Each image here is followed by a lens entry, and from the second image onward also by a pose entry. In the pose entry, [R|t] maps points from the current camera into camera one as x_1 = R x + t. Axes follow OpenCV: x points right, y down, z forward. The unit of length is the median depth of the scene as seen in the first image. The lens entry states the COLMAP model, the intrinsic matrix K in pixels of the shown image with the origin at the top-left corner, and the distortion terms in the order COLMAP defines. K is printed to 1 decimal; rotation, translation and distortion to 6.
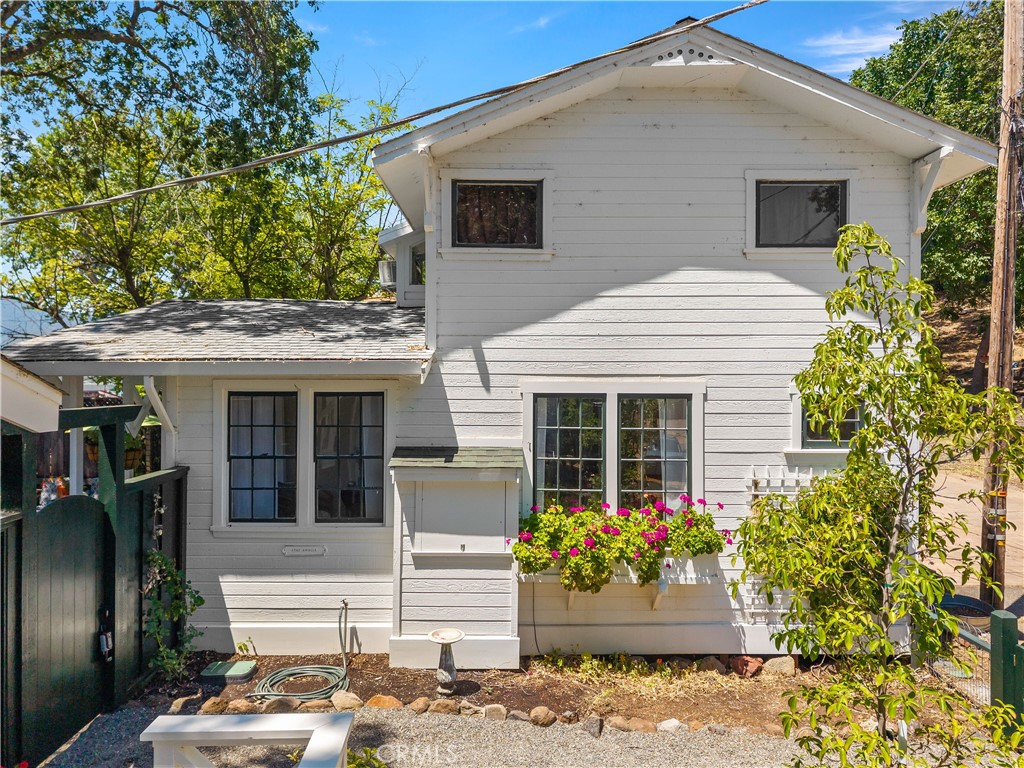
lens RADIAL K [[690.1, 0, 512.0], [0, 690.1, 384.0], [0, 0, 1]] dist [0.024516, -0.005938]
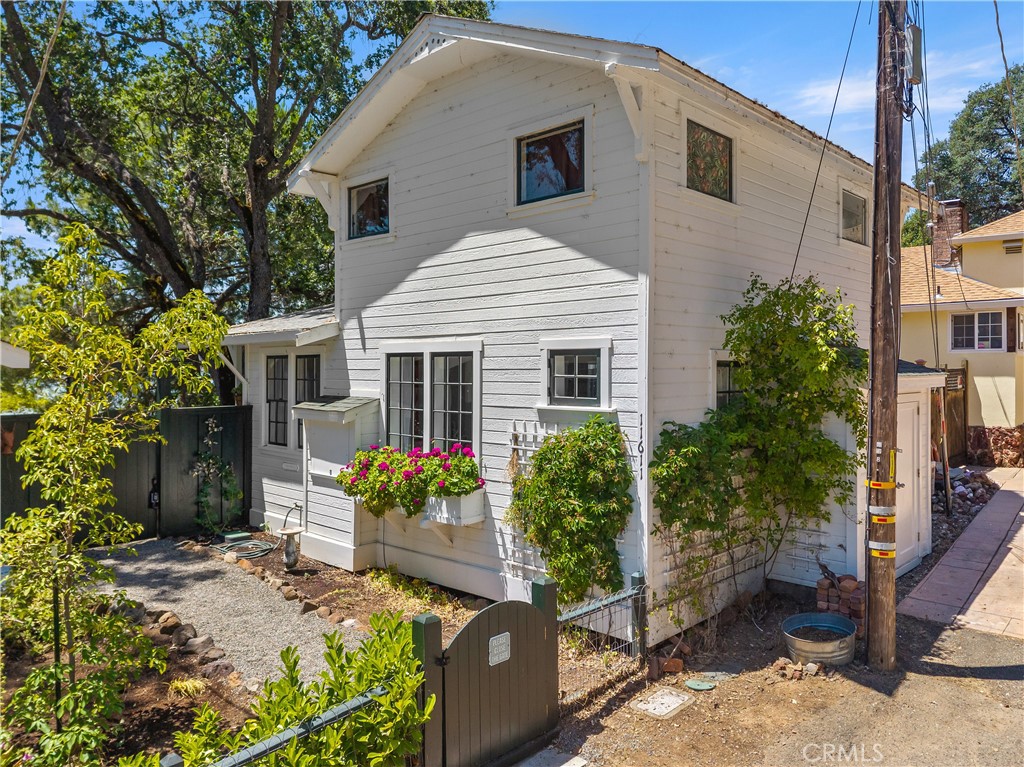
lens RADIAL K [[766.3, 0, 548.3], [0, 766.3, 374.7], [0, 0, 1]] dist [0.040996, -0.004323]
pose [[0.727963, 0.000027, -0.685616, 1.161243], [-0.000059, 1.000000, -0.000023, 0.051185], [0.685616, 0.000057, 0.727963, 0.213888]]
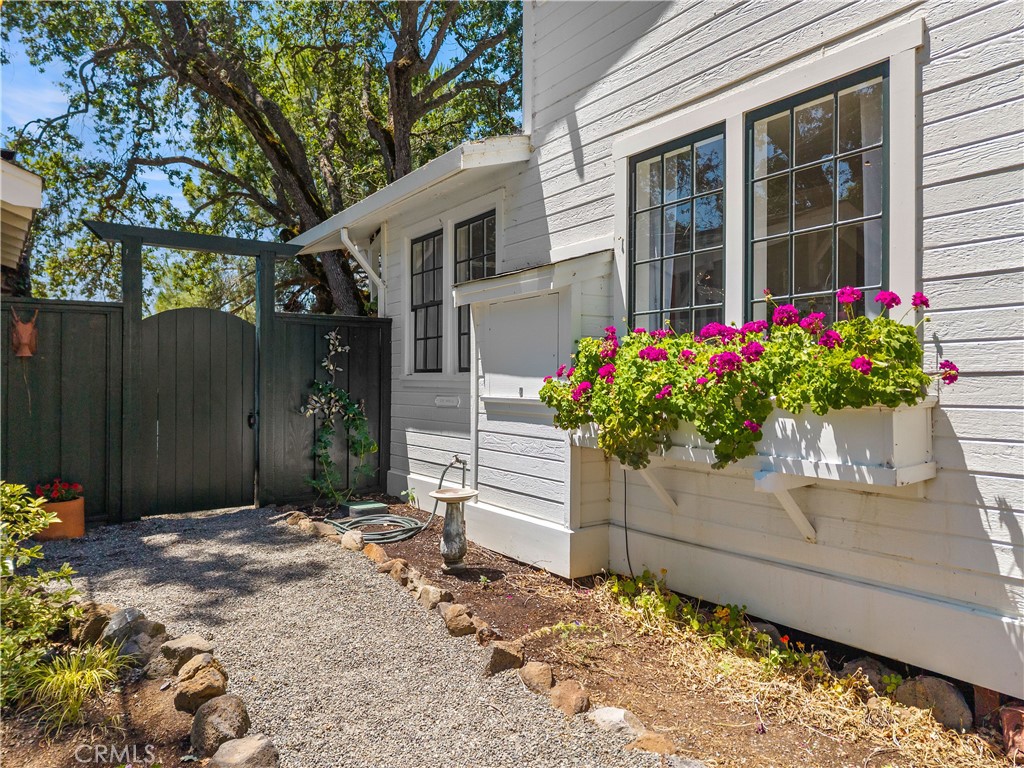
lens RADIAL K [[710.3, 0, 512.0], [0, 710.3, 384.0], [0, 0, 1]] dist [0.064378, -0.004659]
pose [[0.568625, -0.004216, -0.822586, 0.501451], [-0.000681, 0.999984, -0.005596, 0.220843], [0.822597, 0.003742, 0.568613, 0.545937]]
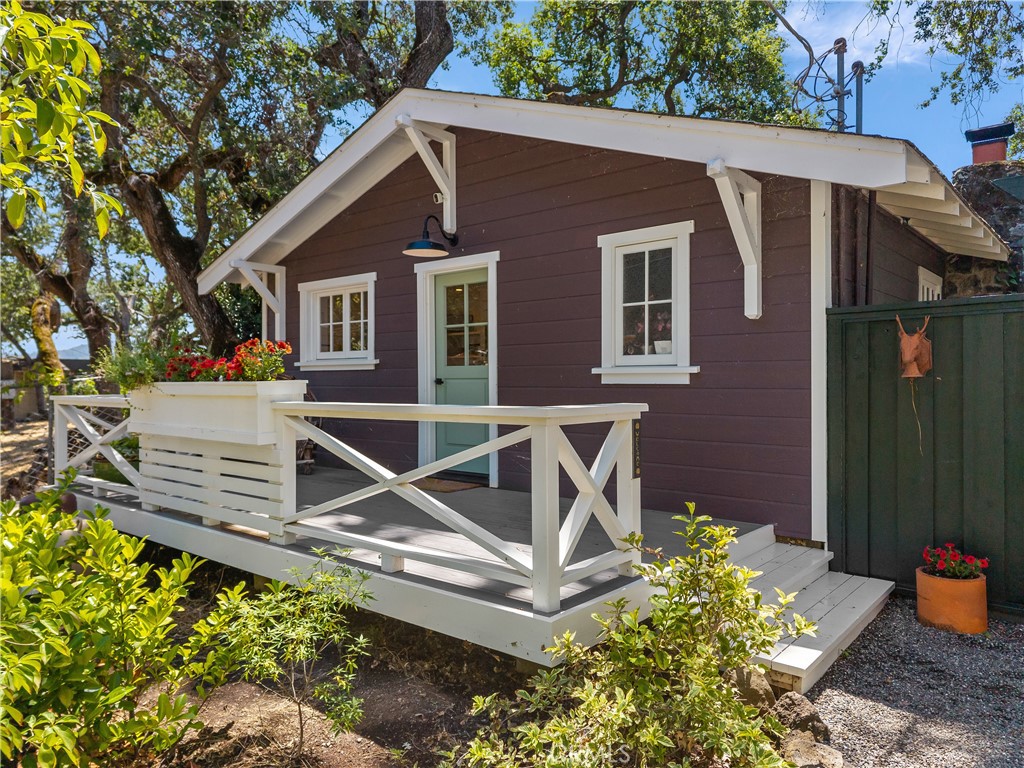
lens RADIAL K [[675.5, 0, 512.0], [0, 675.5, 384.0], [0, 0, 1]] dist [0.066017, -0.000343]
pose [[-0.669604, 0.001439, -0.742717, 0.206467], [-0.002357, 0.999989, 0.004061, 0.191119], [0.742715, 0.004470, -0.669593, 0.706899]]
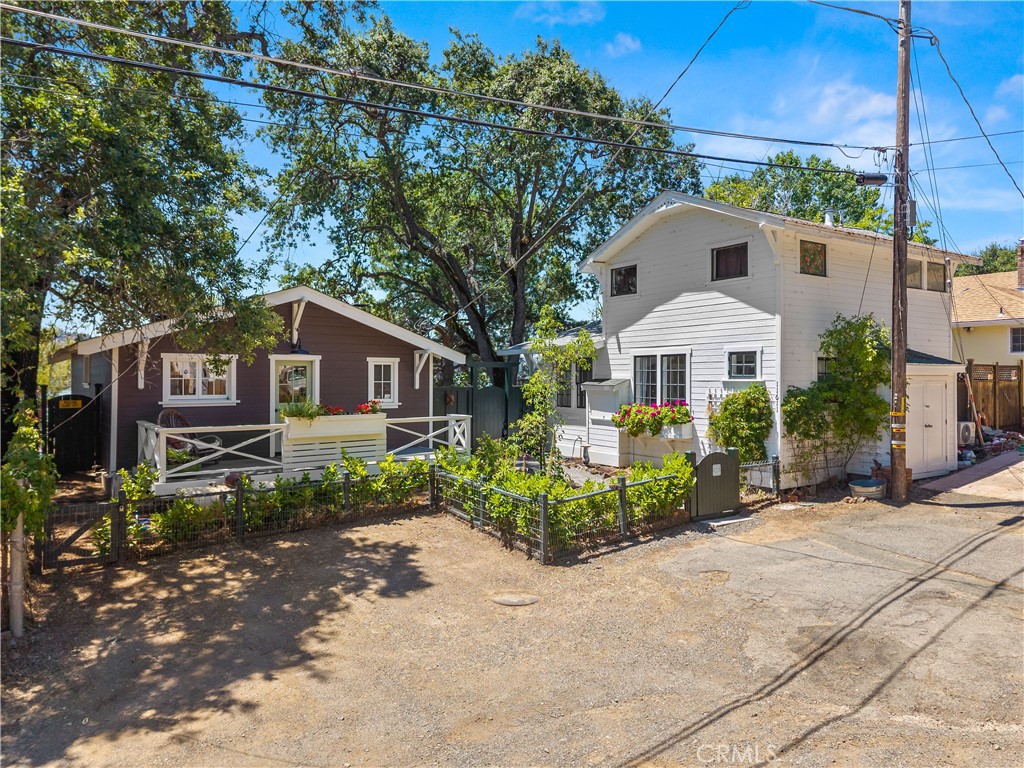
lens RADIAL K [[690.1, 0, 512.0], [0, 690.1, 384.0], [0, 0, 1]] dist [0.024516, -0.005938]
pose [[0.549814, 0.003309, -0.835281, 1.749495], [-0.000057, 0.999992, 0.003924, 0.100291], [0.835287, -0.002109, 0.549810, -0.624914]]
